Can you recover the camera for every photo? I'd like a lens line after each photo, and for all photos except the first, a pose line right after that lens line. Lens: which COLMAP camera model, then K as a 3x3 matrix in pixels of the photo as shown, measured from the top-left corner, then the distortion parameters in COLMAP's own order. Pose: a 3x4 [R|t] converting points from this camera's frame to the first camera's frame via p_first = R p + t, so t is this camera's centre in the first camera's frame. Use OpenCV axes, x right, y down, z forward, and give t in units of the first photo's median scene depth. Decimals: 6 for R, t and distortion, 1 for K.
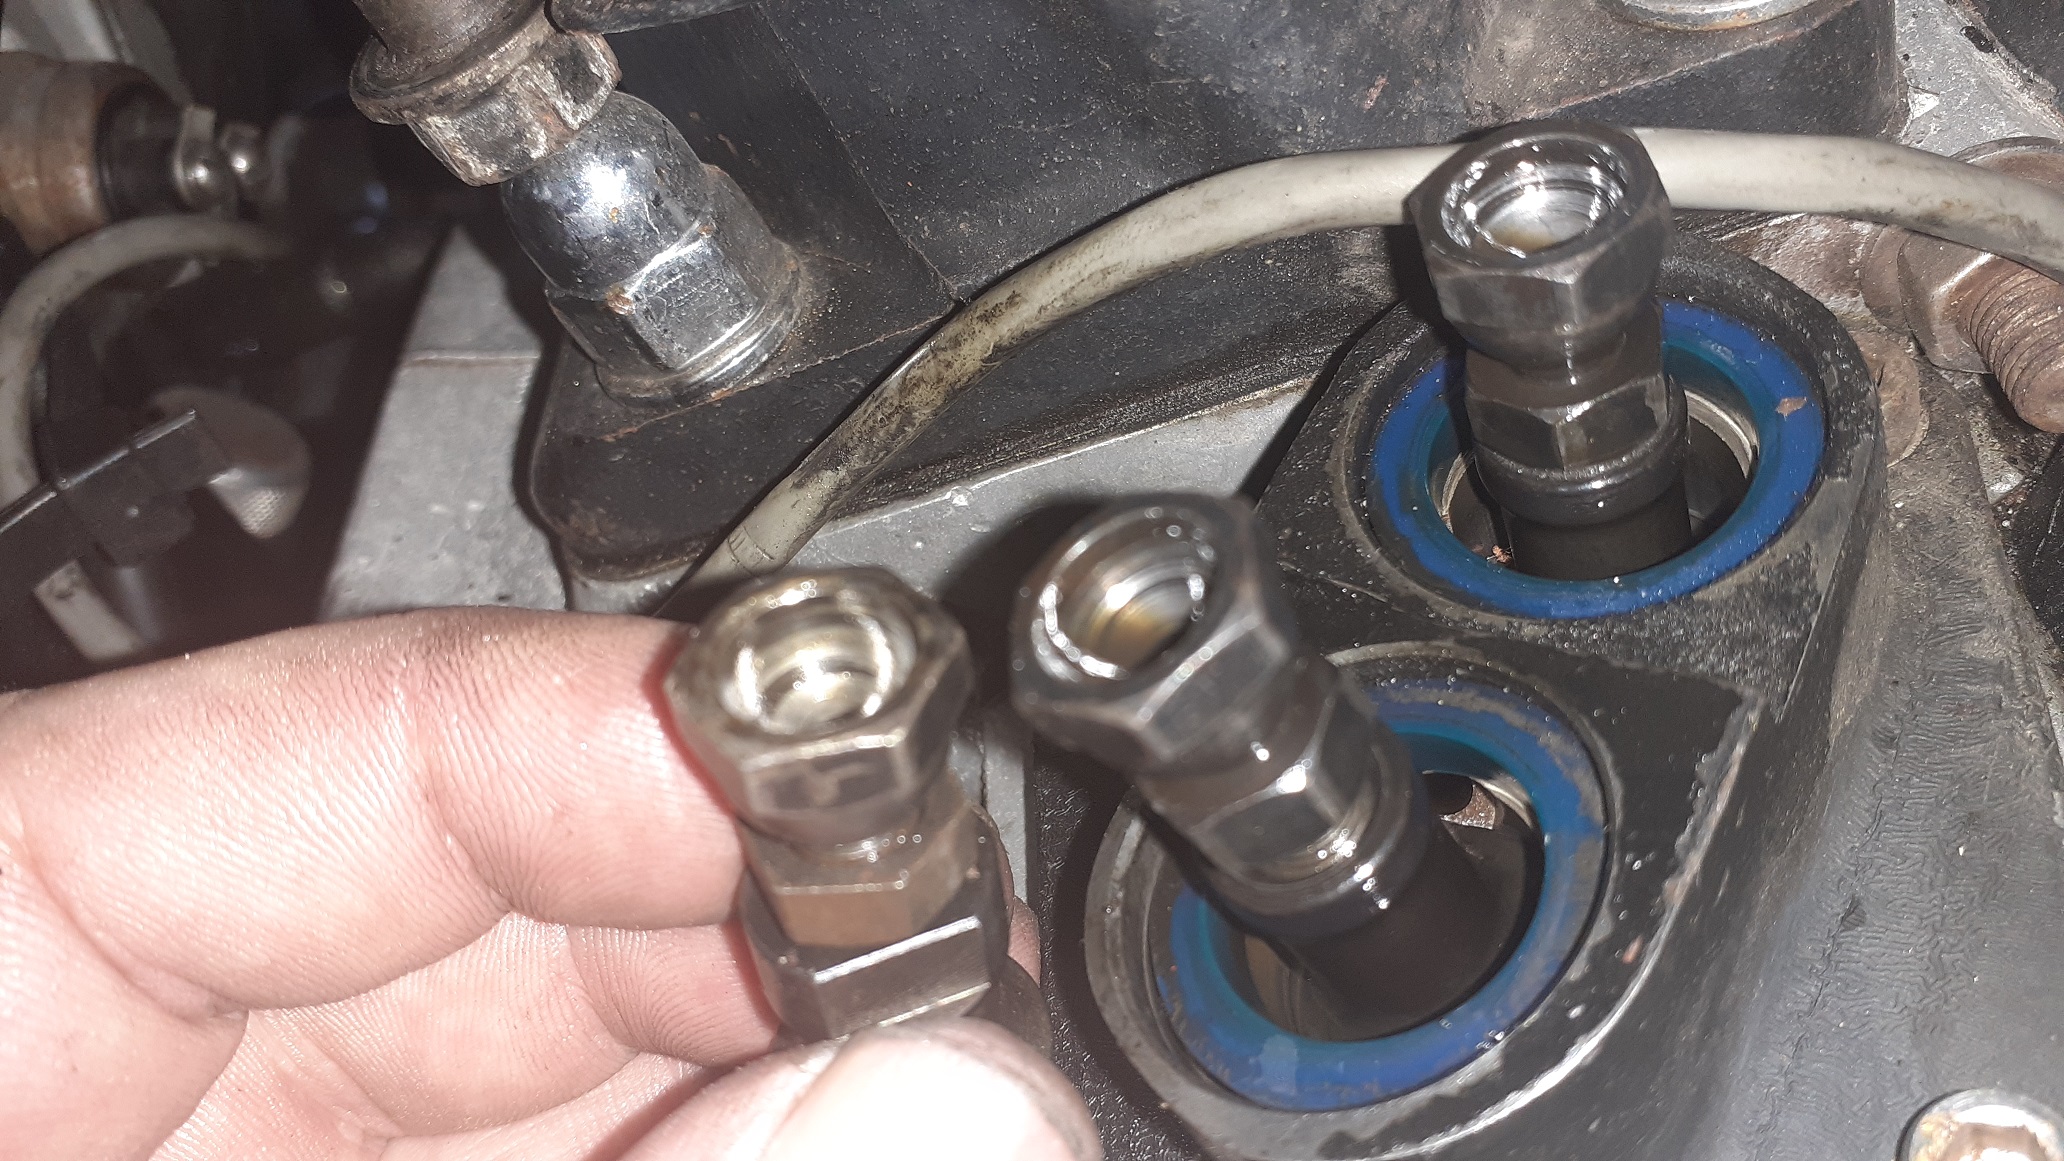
lens RADIAL K [[1688.6, 0, 1110.9], [0, 1688.6, 585.9], [0, 0, 1]] dist [0.080910, -0.197661]
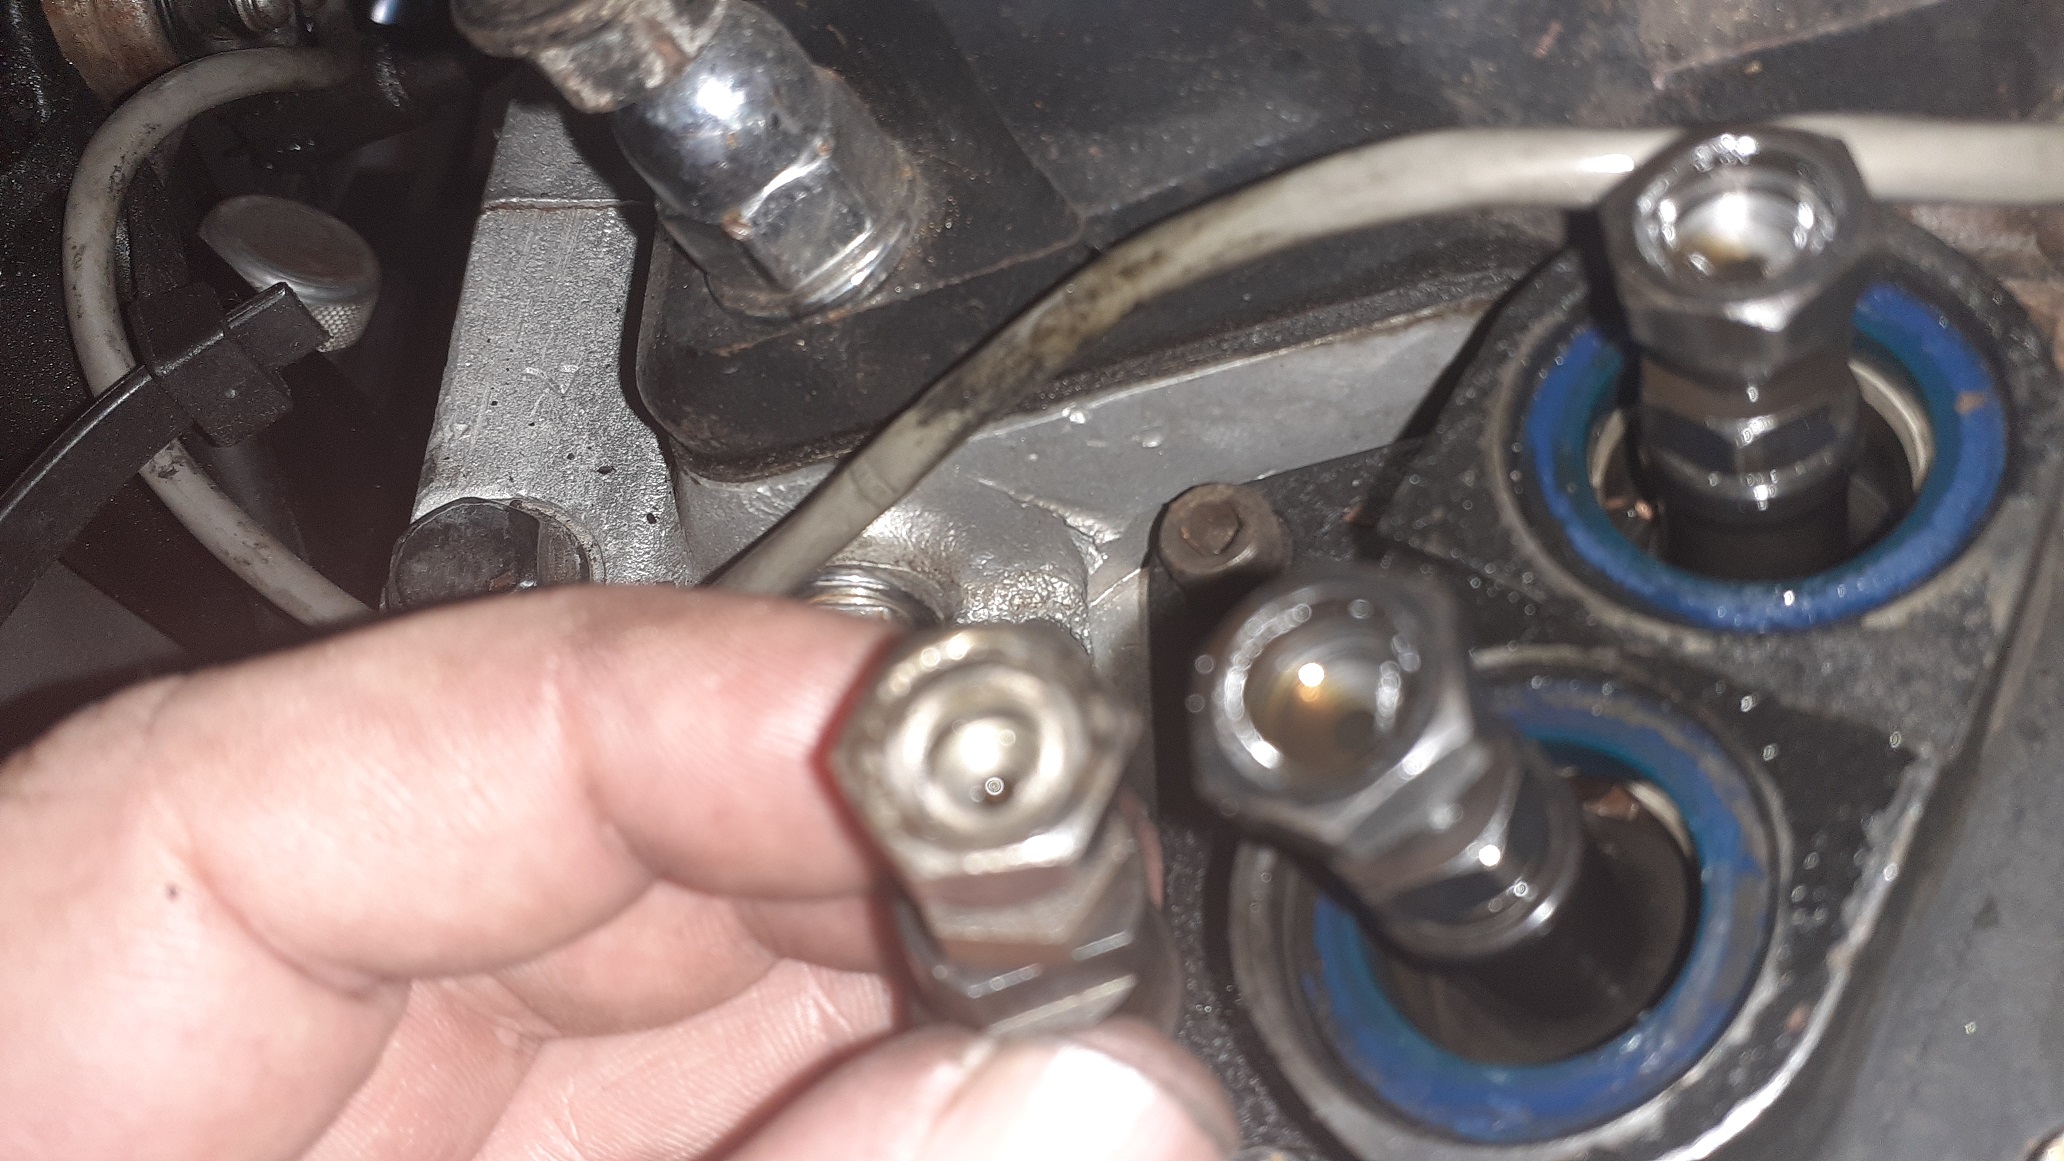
lens RADIAL K [[1688.6, 0, 1110.9], [0, 1688.6, 585.9], [0, 0, 1]] dist [0.080910, -0.197661]
pose [[0.999752, 0.013919, -0.017384, -0.057206], [-0.010745, 0.985232, 0.170886, -0.133249], [0.019505, -0.170656, 0.985138, 0.018800]]
